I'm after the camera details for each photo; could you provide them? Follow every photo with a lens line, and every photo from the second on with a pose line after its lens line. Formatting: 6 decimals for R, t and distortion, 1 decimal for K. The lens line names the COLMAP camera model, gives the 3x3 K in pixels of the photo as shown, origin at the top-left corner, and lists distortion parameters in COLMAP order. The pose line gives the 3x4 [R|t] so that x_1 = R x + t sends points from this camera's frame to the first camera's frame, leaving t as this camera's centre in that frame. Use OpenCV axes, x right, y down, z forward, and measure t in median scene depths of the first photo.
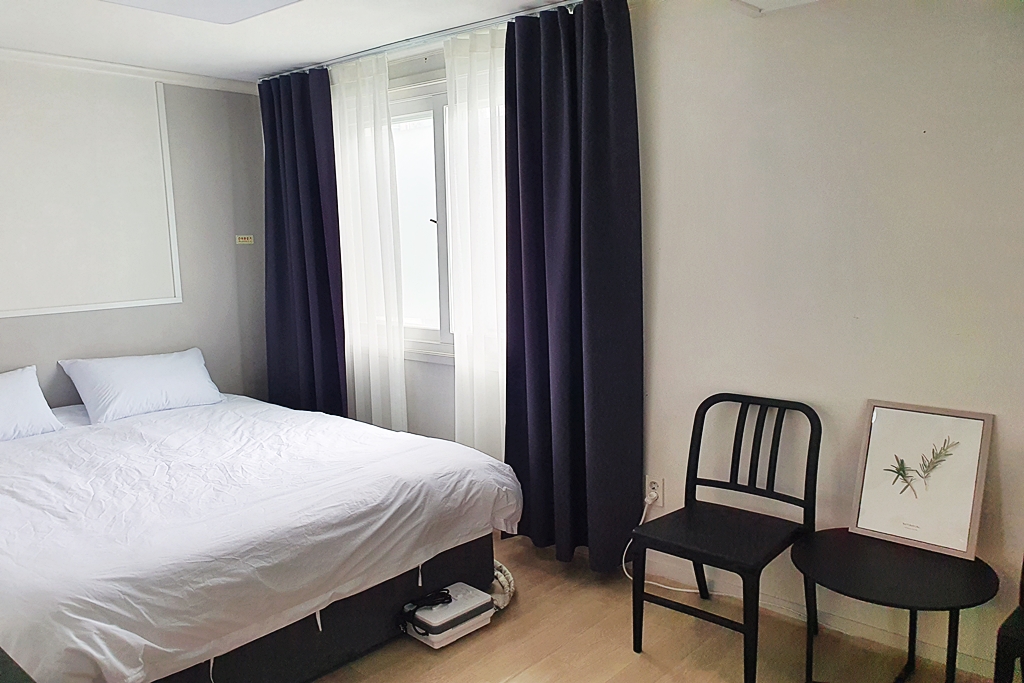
lens RADIAL K [[827.5, 0, 512.0], [0, 827.5, 341.5], [0, 0, 1]] dist [0.037989, 0.006087]
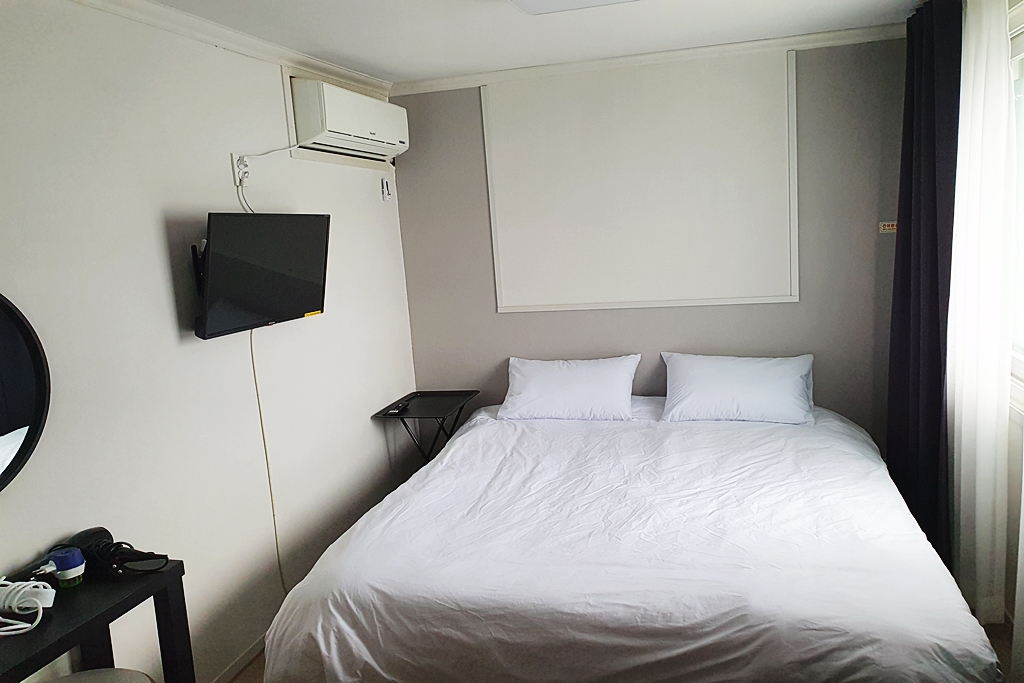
lens RADIAL K [[827.5, 0, 512.0], [0, 827.5, 341.5], [0, 0, 1]] dist [0.037989, 0.006087]
pose [[0.430684, 0.137595, -0.891952, 0.399352], [-0.068747, 0.990440, 0.119593, -0.136089], [0.899881, 0.009813, 0.436026, 0.523416]]
